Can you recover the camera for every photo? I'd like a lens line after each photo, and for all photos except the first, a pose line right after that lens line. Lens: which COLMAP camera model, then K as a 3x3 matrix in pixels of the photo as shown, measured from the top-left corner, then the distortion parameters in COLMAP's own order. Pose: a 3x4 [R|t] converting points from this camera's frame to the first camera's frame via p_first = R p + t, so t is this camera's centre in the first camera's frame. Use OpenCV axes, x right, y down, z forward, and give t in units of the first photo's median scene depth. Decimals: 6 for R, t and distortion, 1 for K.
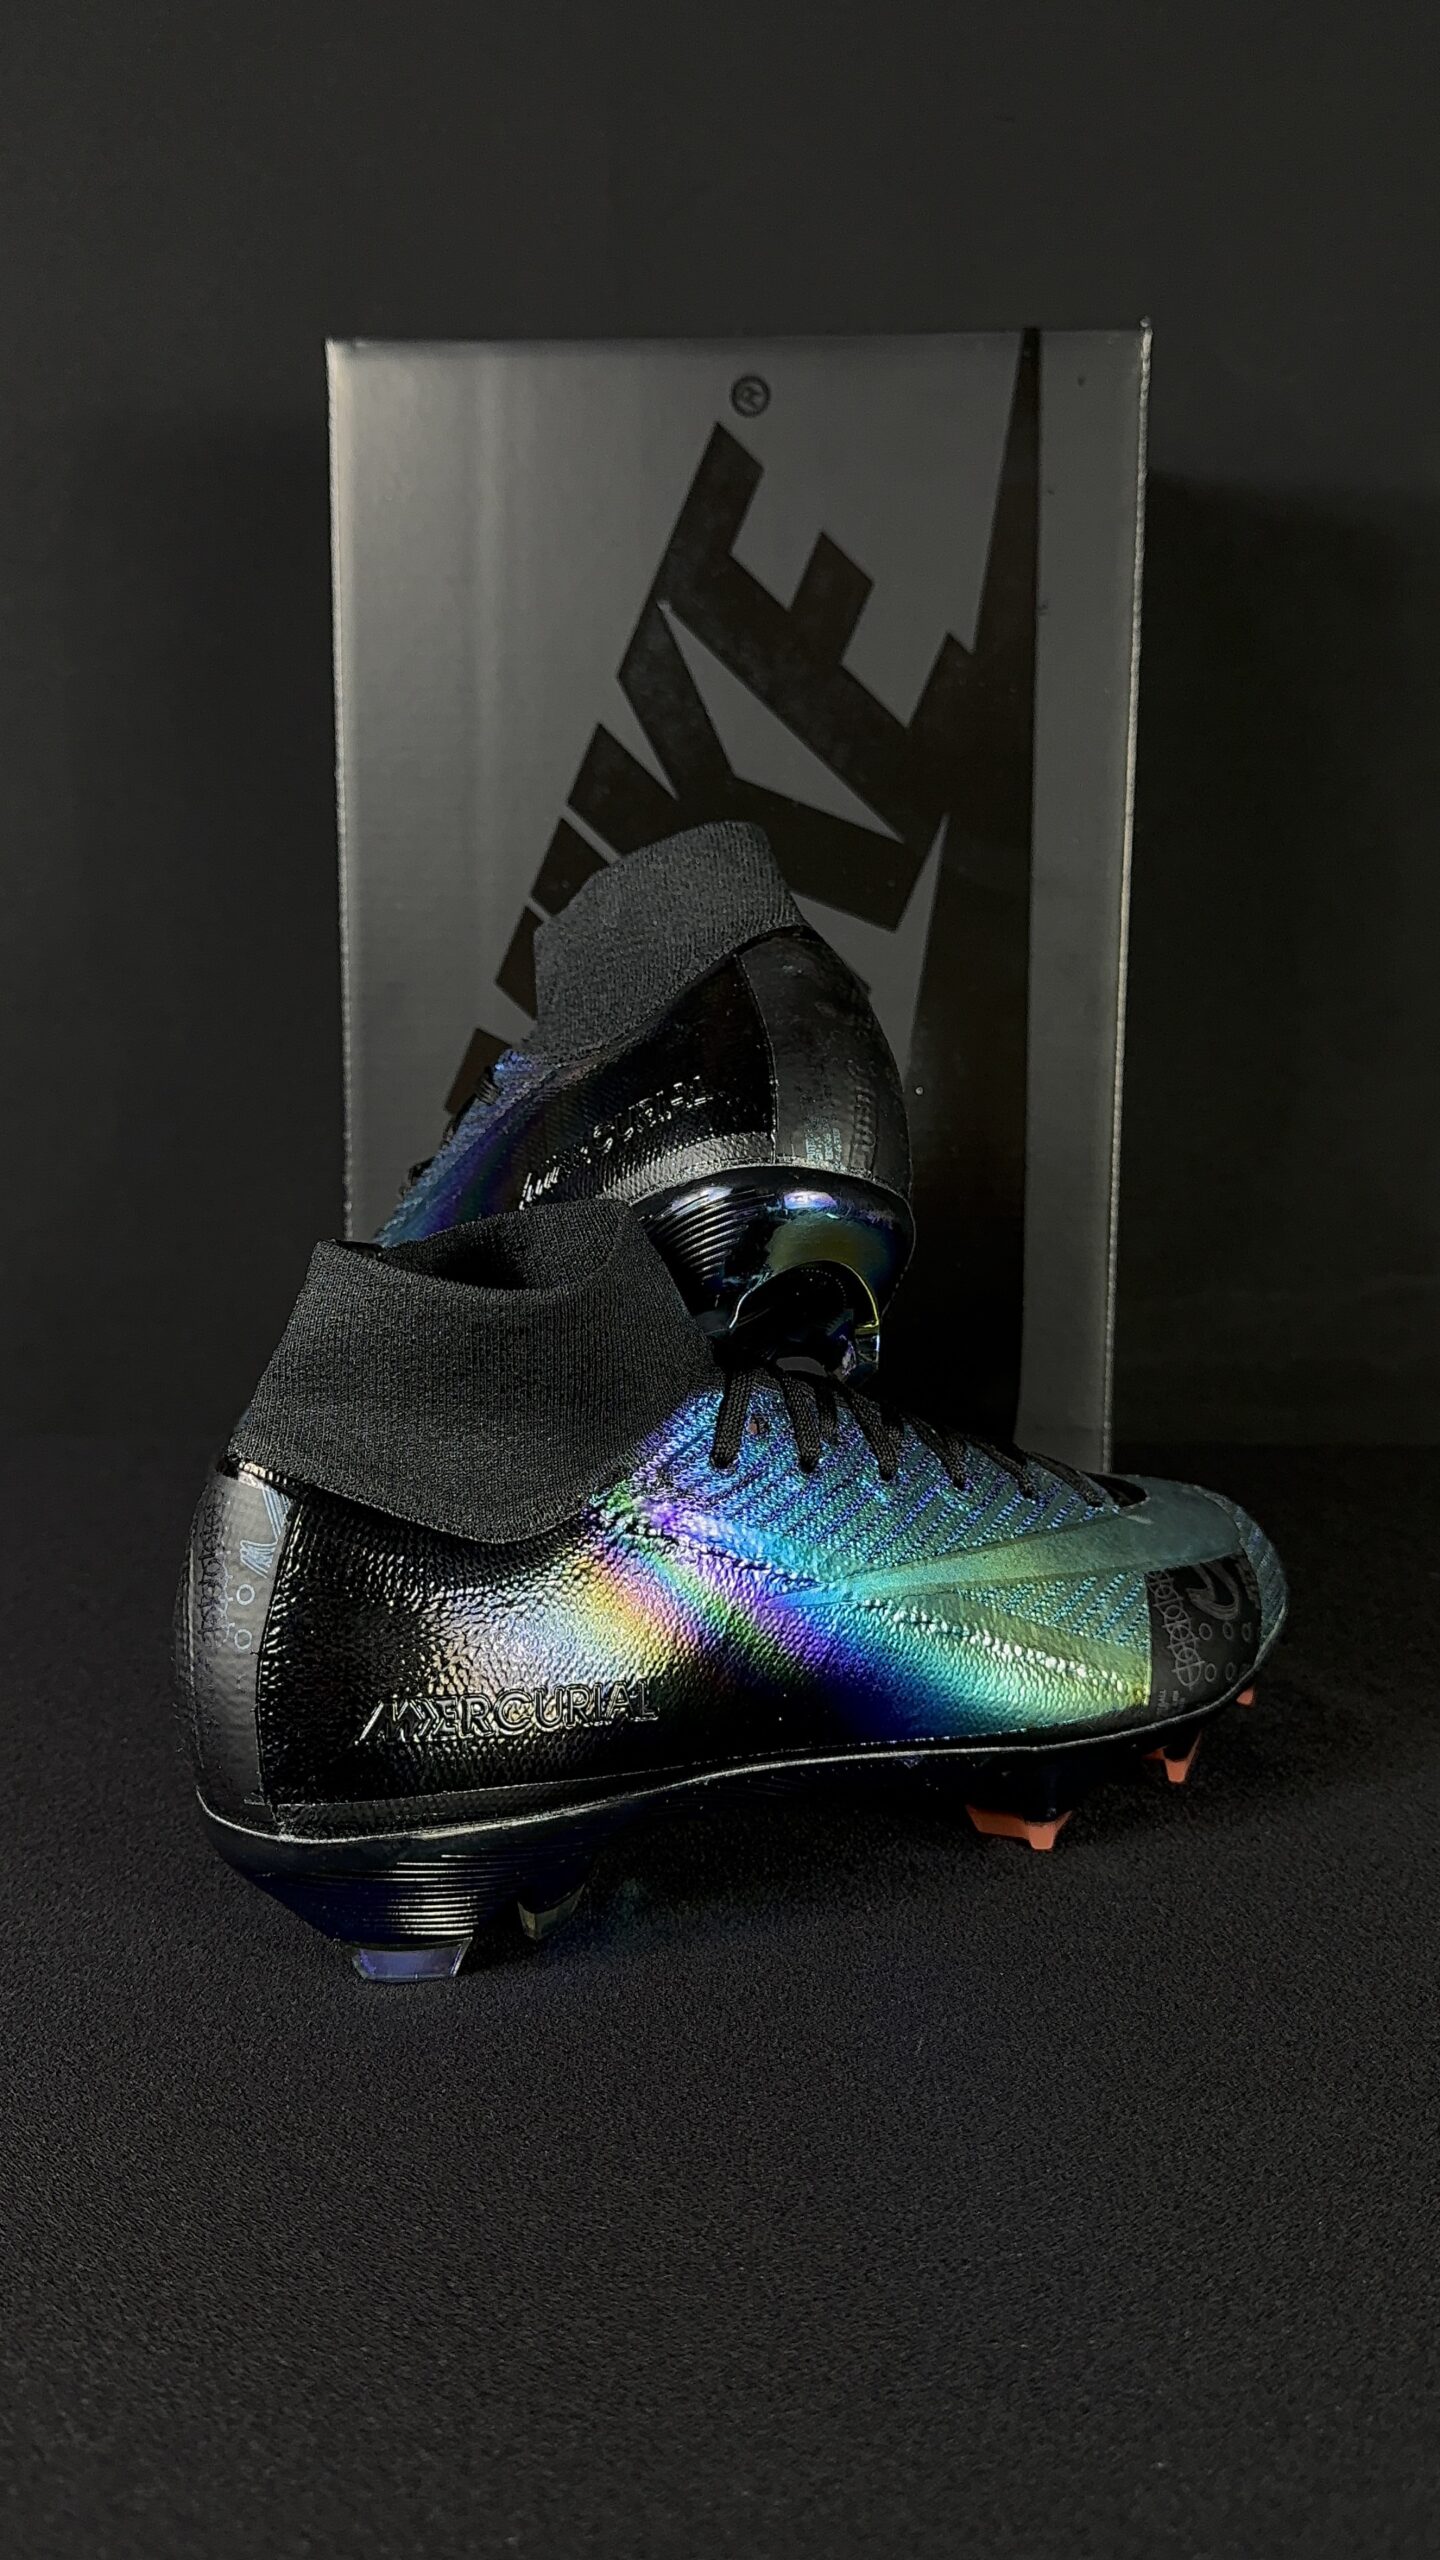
lens RADIAL K [[2222.7, 0, 720.0], [0, 2222.7, 1280.0], [0, 0, 1]] dist [-0.006760, -0.018189]
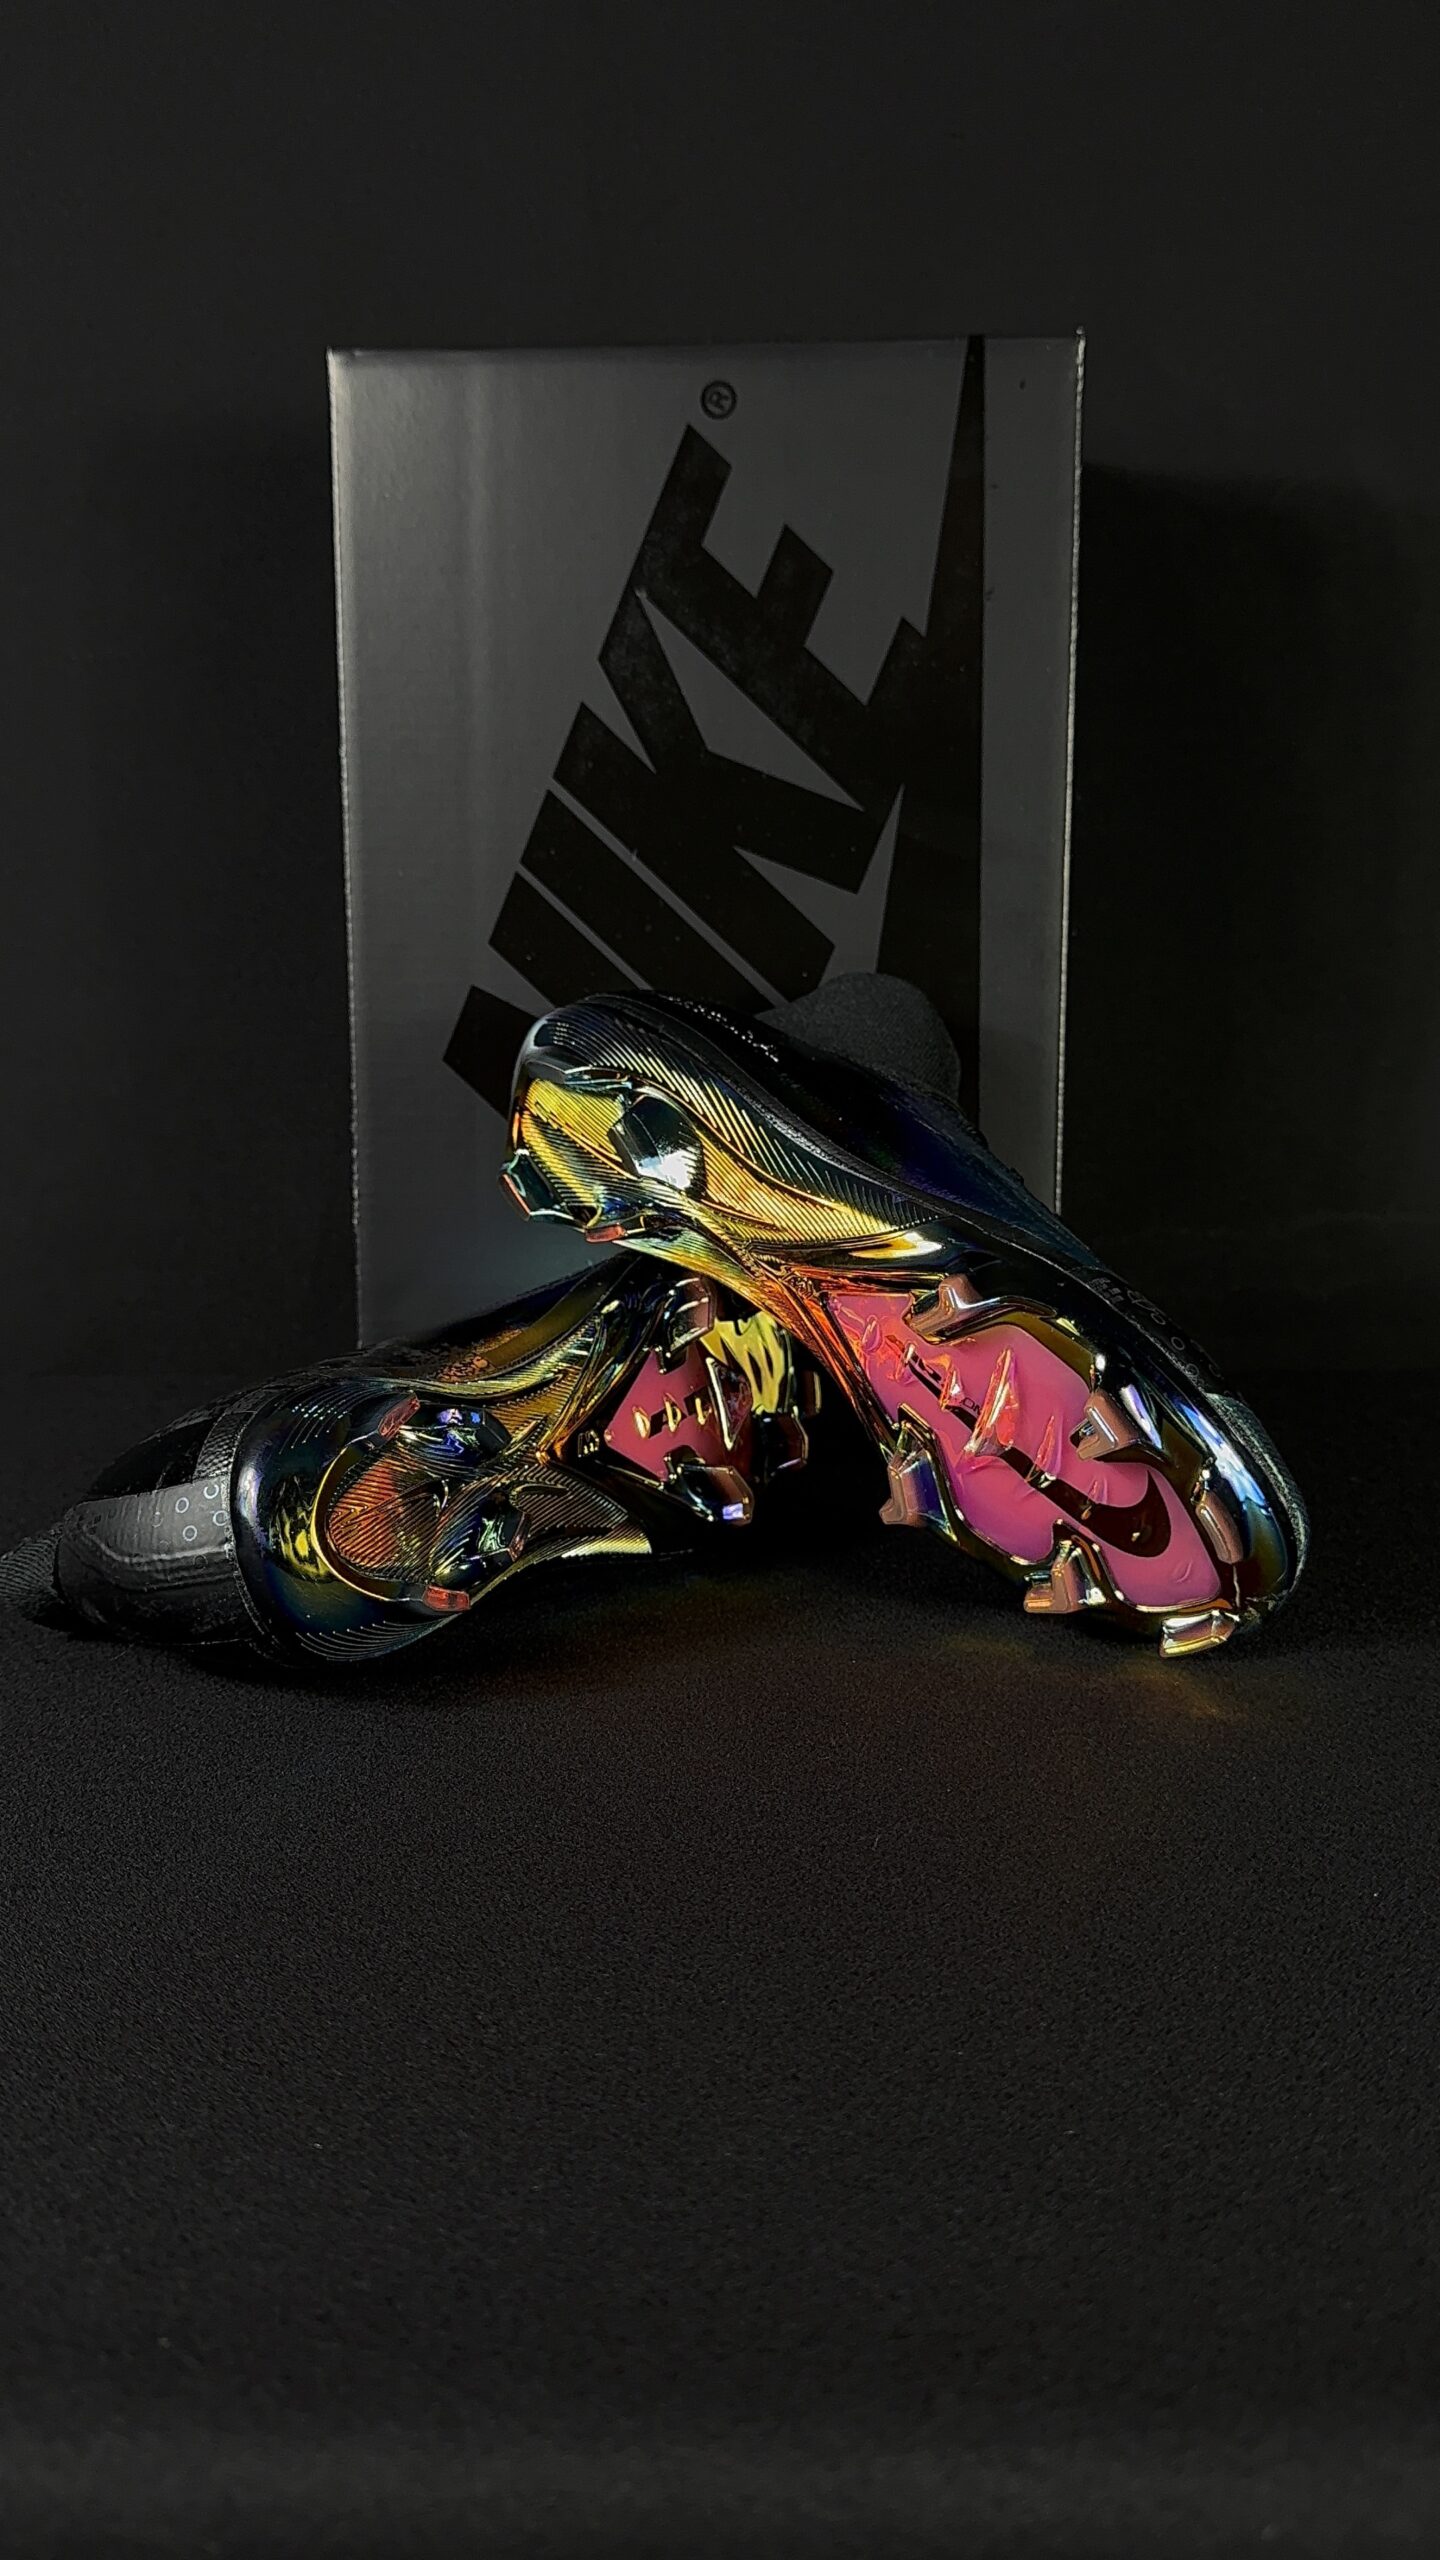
lens RADIAL K [[2380.6, 0, 726.3], [0, 2380.6, 1345.5], [0, 0, 1]] dist [-0.005021, -0.012122]
pose [[0.999889, -0.009017, 0.011882, -0.000798], [0.008883, 0.999897, 0.011257, 0.067527], [-0.011982, -0.011150, 0.999866, -0.221275]]
